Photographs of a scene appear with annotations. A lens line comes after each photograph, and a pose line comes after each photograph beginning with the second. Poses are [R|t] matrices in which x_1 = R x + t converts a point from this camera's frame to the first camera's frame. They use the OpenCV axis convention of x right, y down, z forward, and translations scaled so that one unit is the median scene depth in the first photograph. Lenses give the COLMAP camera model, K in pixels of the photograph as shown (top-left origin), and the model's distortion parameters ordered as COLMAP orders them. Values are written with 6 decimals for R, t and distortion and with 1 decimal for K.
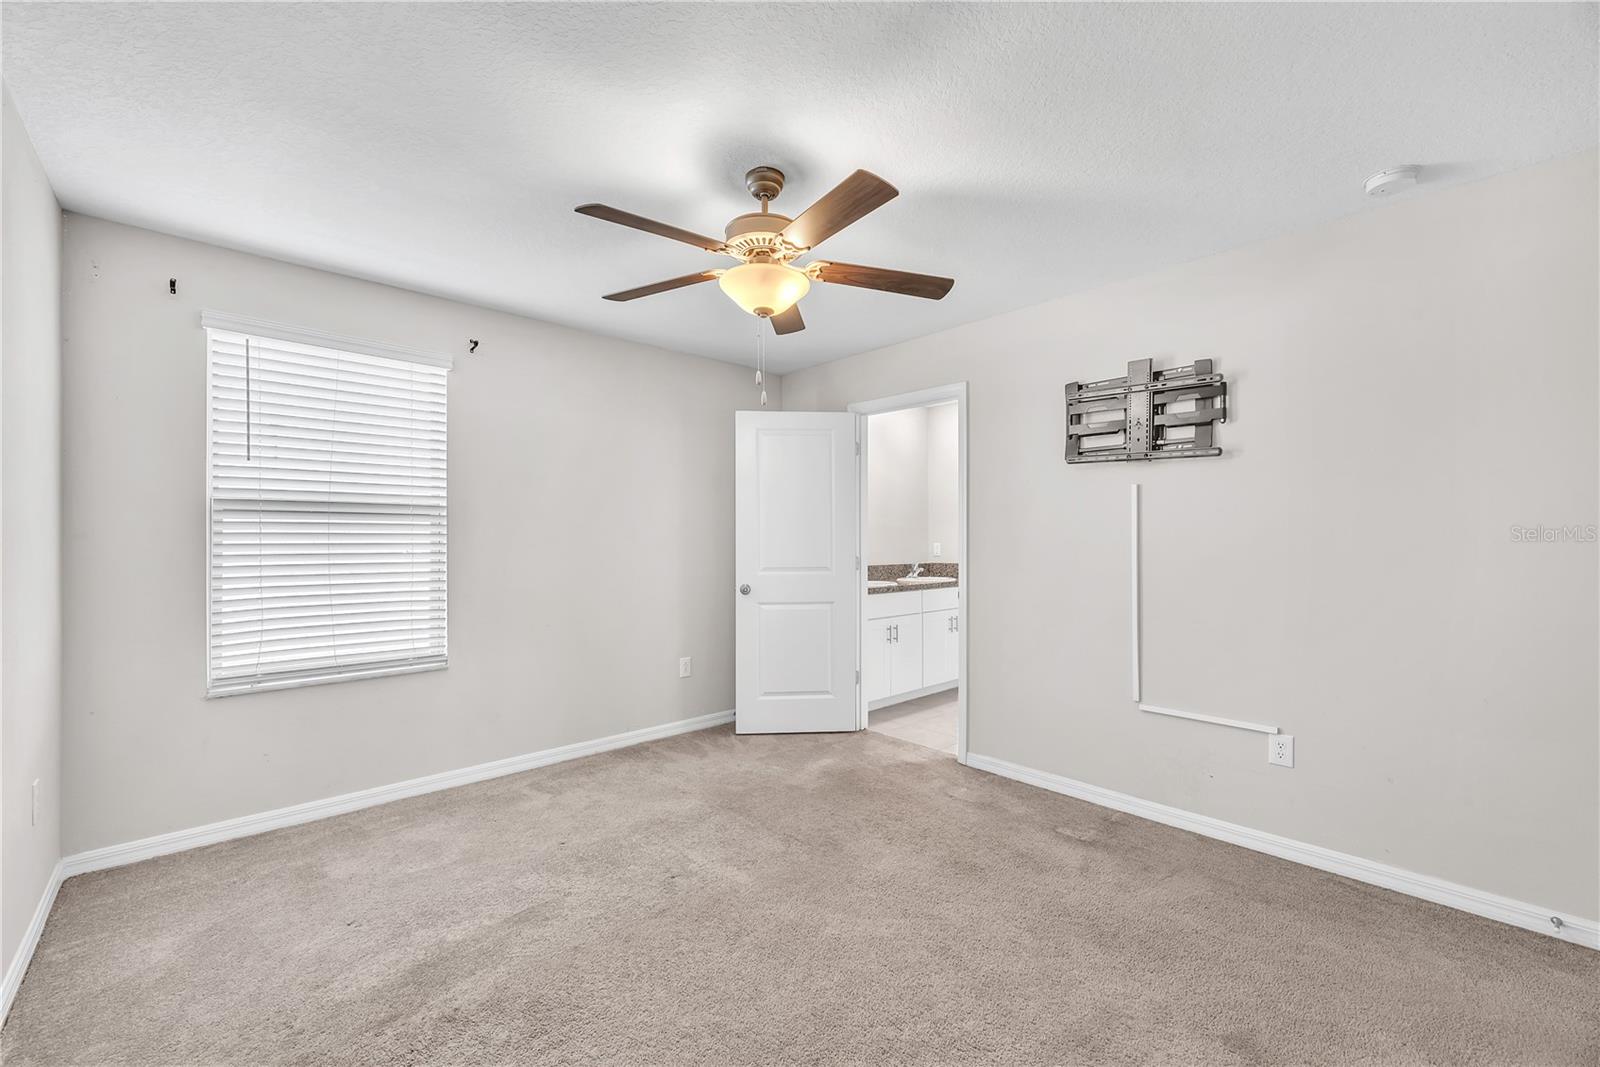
lens RADIAL K [[654.0, 0, 790.5], [0, 654.0, 536.5], [0, 0, 1]] dist [-0.002351, -0.000110]
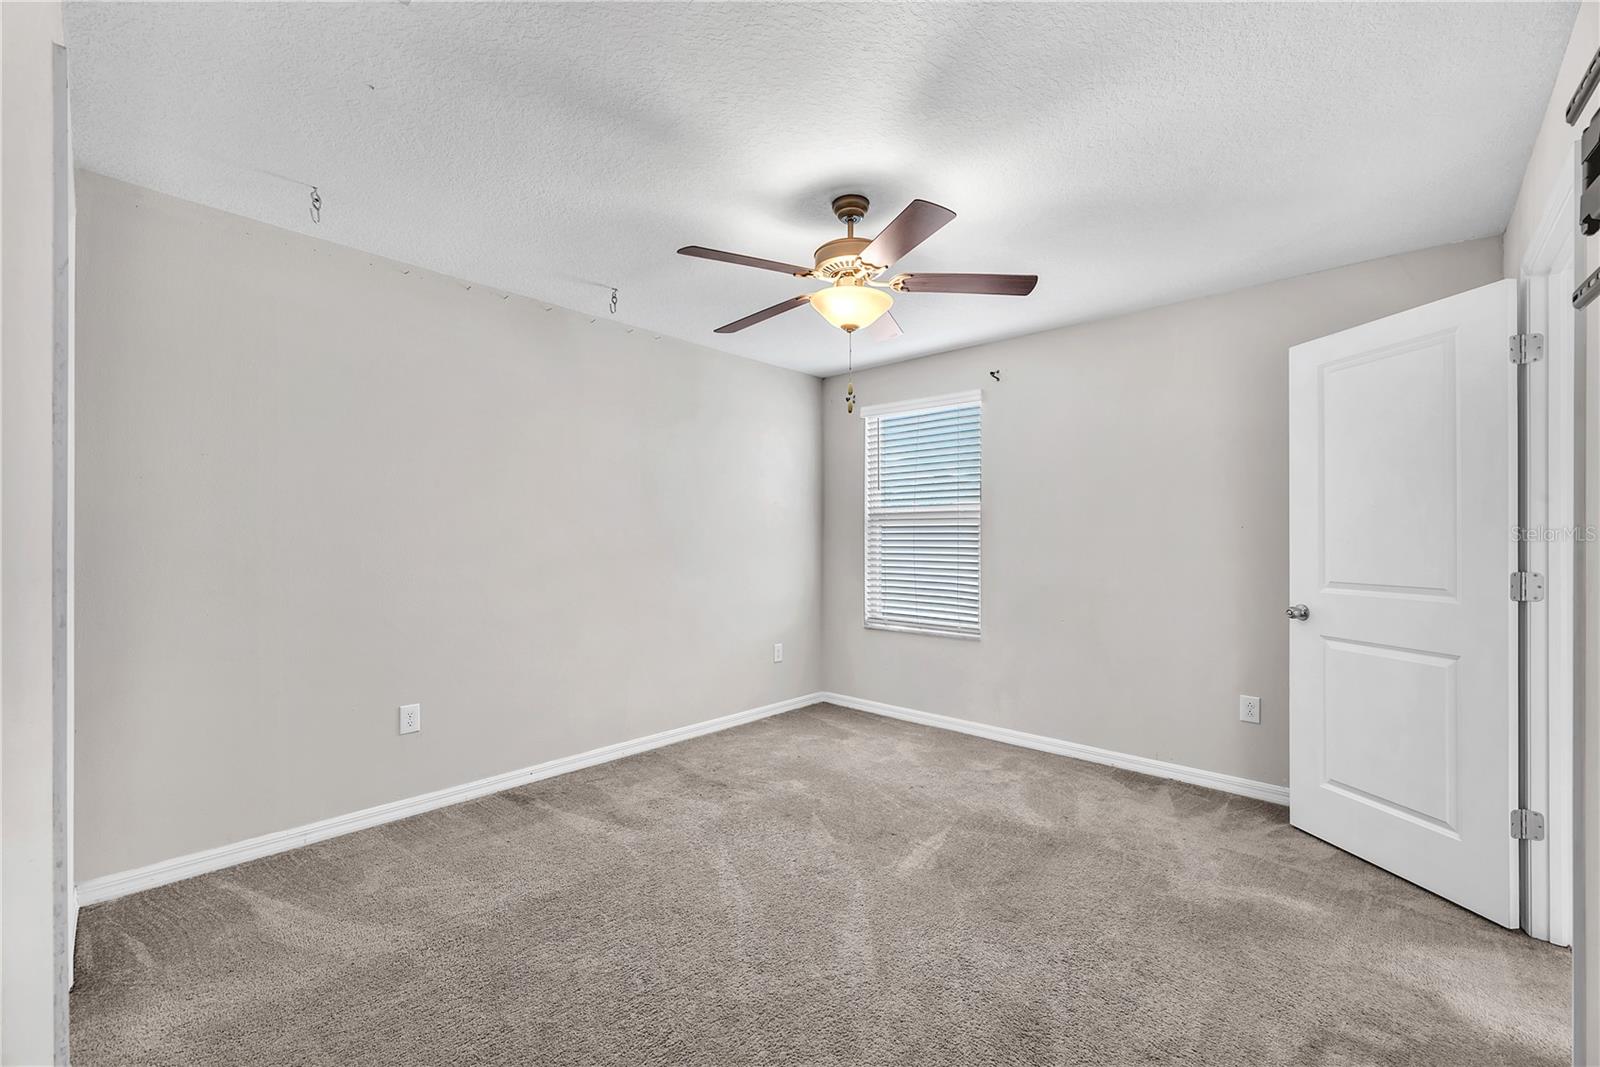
lens RADIAL K [[654.0, 0, 790.5], [0, 654.0, 536.5], [0, 0, 1]] dist [-0.002351, -0.000110]
pose [[0.072652, -0.003555, -0.997351, 0.628893], [0.003312, 0.999989, -0.003323, 0.004777], [0.997352, -0.003062, 0.072663, 0.493515]]
